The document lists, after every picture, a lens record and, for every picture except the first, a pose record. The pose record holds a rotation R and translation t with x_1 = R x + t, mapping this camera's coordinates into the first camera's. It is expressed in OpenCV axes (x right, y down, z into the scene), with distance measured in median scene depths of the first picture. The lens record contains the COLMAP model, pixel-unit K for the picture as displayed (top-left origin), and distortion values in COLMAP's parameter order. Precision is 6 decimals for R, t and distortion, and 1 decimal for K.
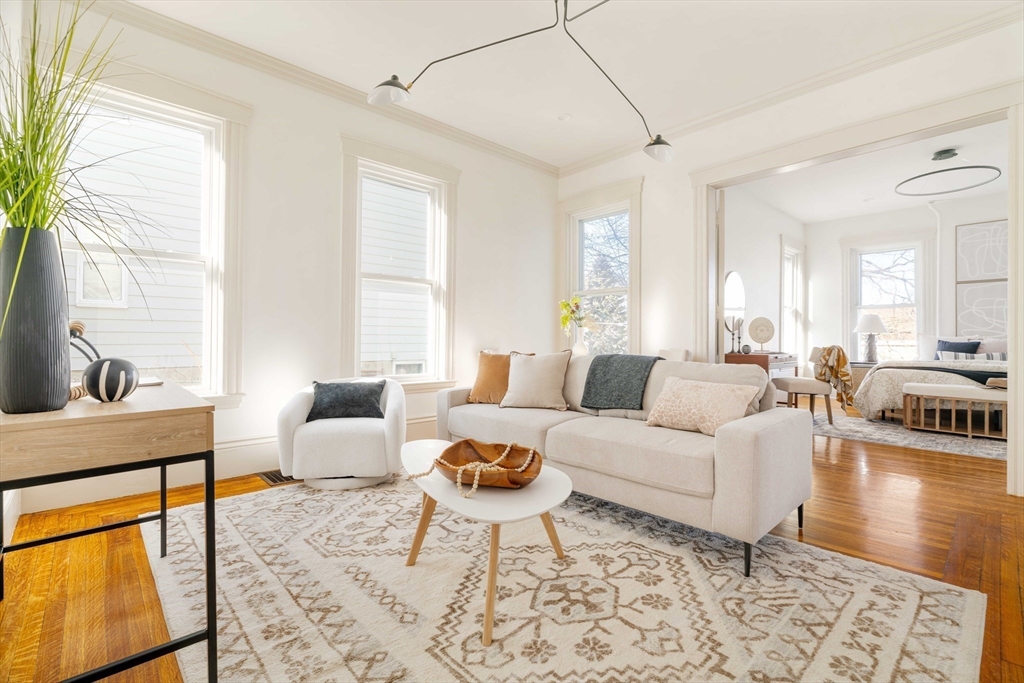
lens RADIAL K [[450.4, 0, 527.4], [0, 450.4, 334.6], [0, 0, 1]] dist [-0.000474, 0.000266]
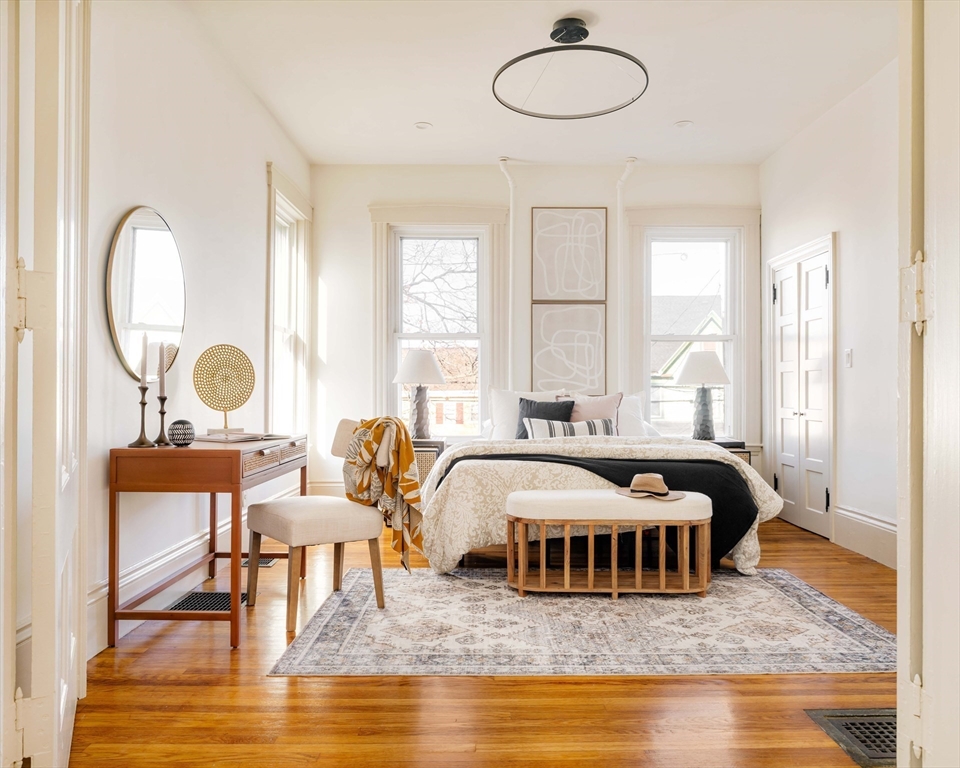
lens RADIAL K [[716.7, 0, 480.0], [0, 716.7, 384.0], [0, 0, 1]] dist [-0.003011, -0.002018]
pose [[0.690488, 0.002750, 0.723339, 0.242384], [-0.005009, 0.999987, 0.000980, -0.006429], [-0.723327, -0.004300, 0.690493, 0.446213]]
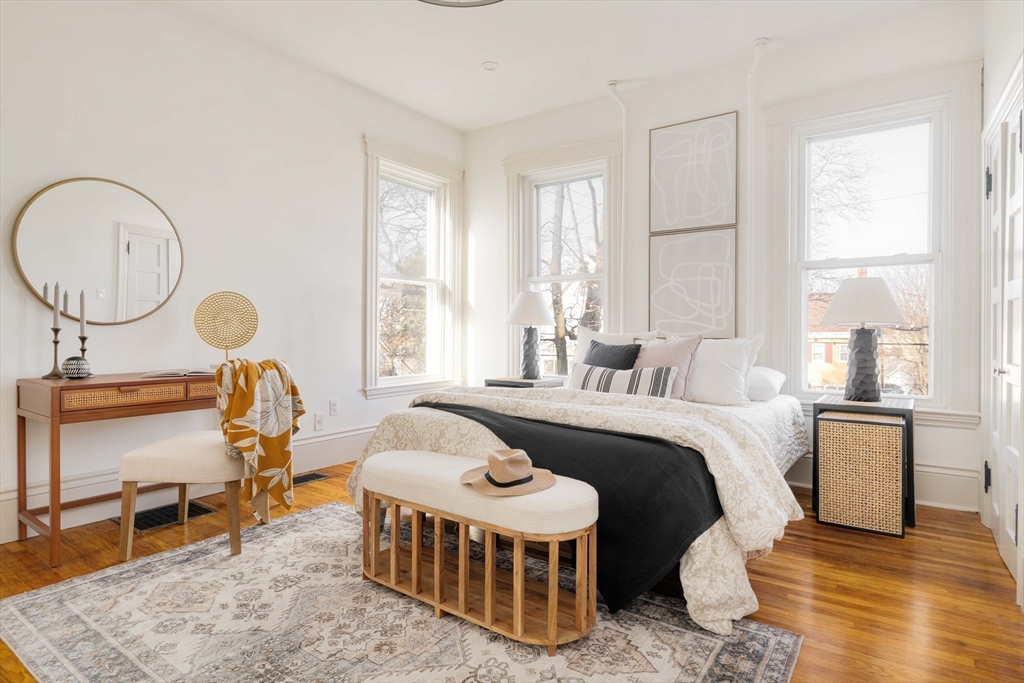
lens RADIAL K [[538.1, 0, 513.2], [0, 538.1, 335.6], [0, 0, 1]] dist [-0.002792, -0.000031]
pose [[0.980680, -0.003599, 0.195586, 0.762492], [0.000079, 0.999838, 0.017999, -0.004435], [-0.195619, -0.017636, 0.980521, 0.448530]]
